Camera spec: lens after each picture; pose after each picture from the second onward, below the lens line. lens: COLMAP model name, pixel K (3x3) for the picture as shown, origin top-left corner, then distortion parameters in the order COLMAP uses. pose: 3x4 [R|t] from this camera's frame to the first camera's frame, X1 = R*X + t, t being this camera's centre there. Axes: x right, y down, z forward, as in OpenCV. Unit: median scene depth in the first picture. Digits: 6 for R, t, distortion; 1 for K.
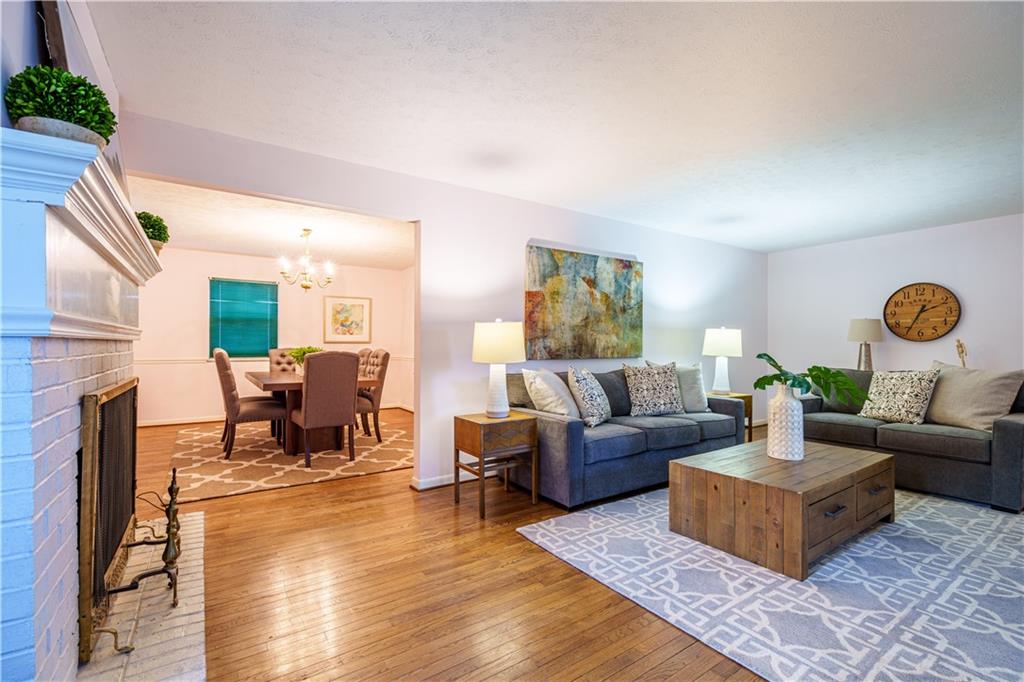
lens RADIAL K [[466.3, 0, 517.7], [0, 466.3, 339.7], [0, 0, 1]] dist [-0.003044, 0.001059]
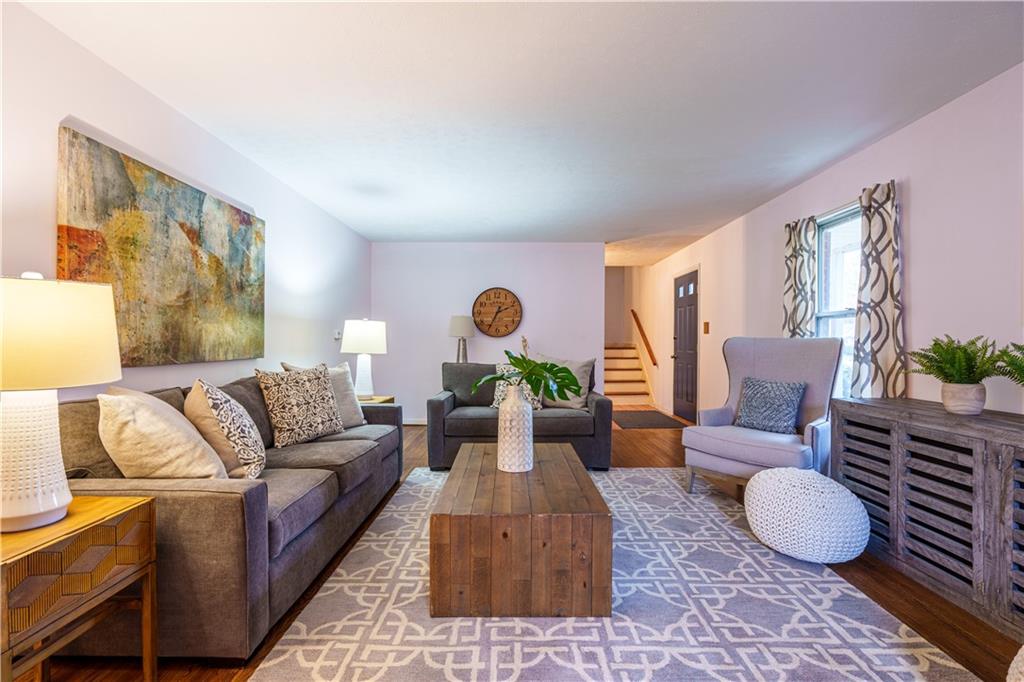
lens RADIAL K [[466.3, 0, 518.1], [0, 466.3, 344.5], [0, 0, 1]] dist [-0.003044, 0.001059]
pose [[0.575647, -0.007340, 0.817665, -0.097493], [-0.010325, 0.999815, 0.016244, 0.003329], [-0.817633, -0.017794, 0.575464, 0.343177]]
